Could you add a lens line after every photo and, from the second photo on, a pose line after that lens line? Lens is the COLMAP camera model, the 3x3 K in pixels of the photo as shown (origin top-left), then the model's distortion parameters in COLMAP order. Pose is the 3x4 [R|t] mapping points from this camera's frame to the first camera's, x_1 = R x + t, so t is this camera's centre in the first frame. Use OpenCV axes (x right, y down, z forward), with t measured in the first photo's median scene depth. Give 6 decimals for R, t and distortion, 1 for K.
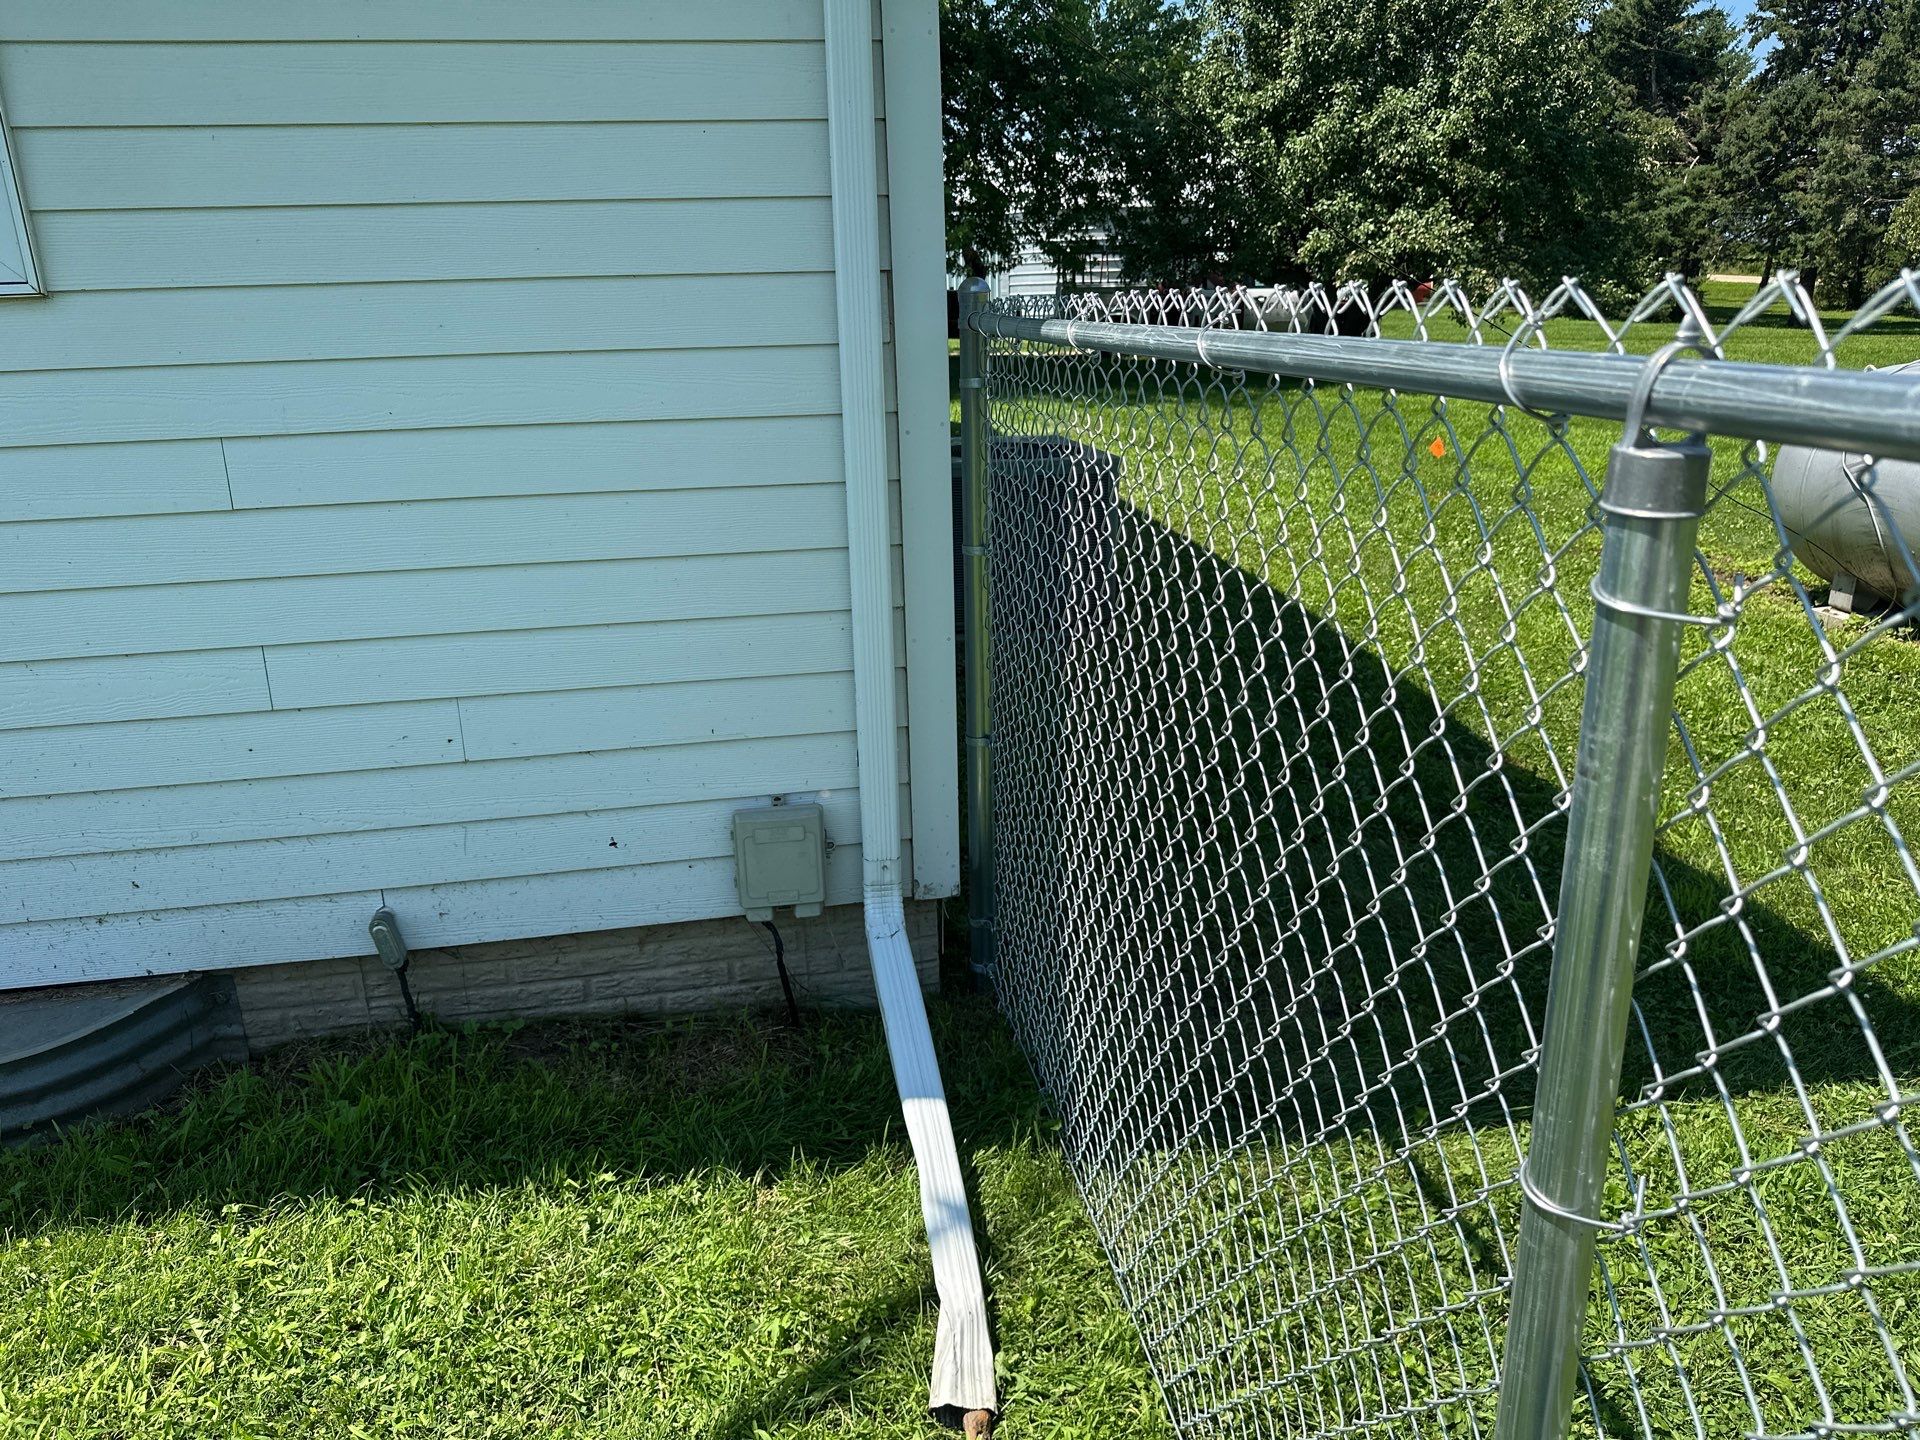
lens RADIAL K [[1344.0, 0, 960.0], [0, 1344.0, 720.0], [0, 0, 1]] dist [0.078822, -0.061306]
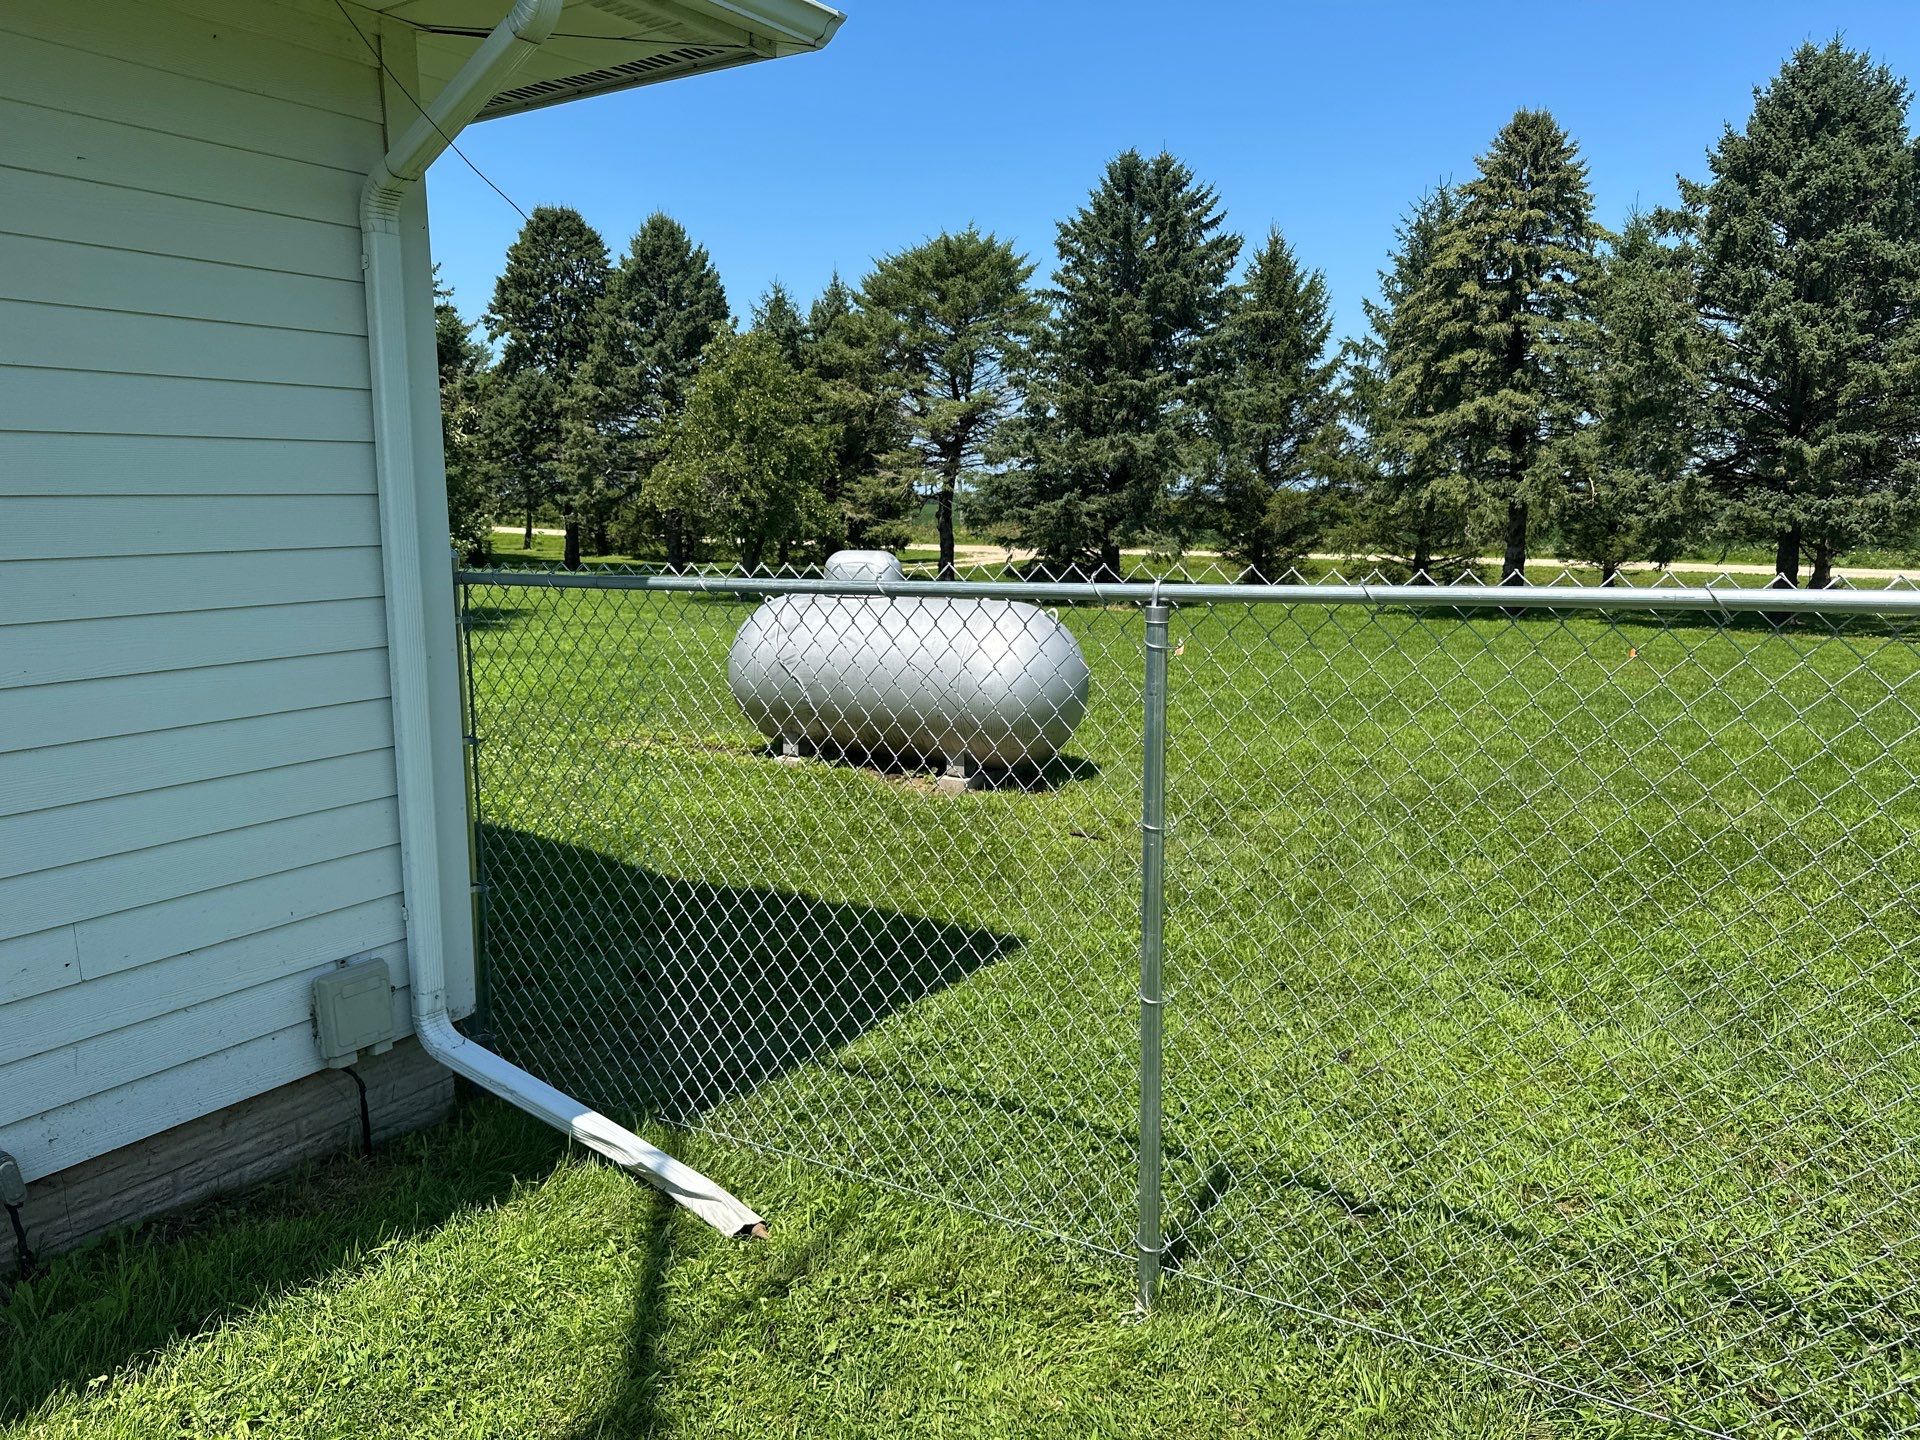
lens RADIAL K [[1344.0, 0, 960.0], [0, 1344.0, 720.0], [0, 0, 1]] dist [0.078822, -0.061306]
pose [[0.684205, -0.104509, 0.721763, -0.587954], [0.226068, 0.971323, -0.073660, 0.059914], [-0.693366, 0.213566, 0.688210, -0.265616]]
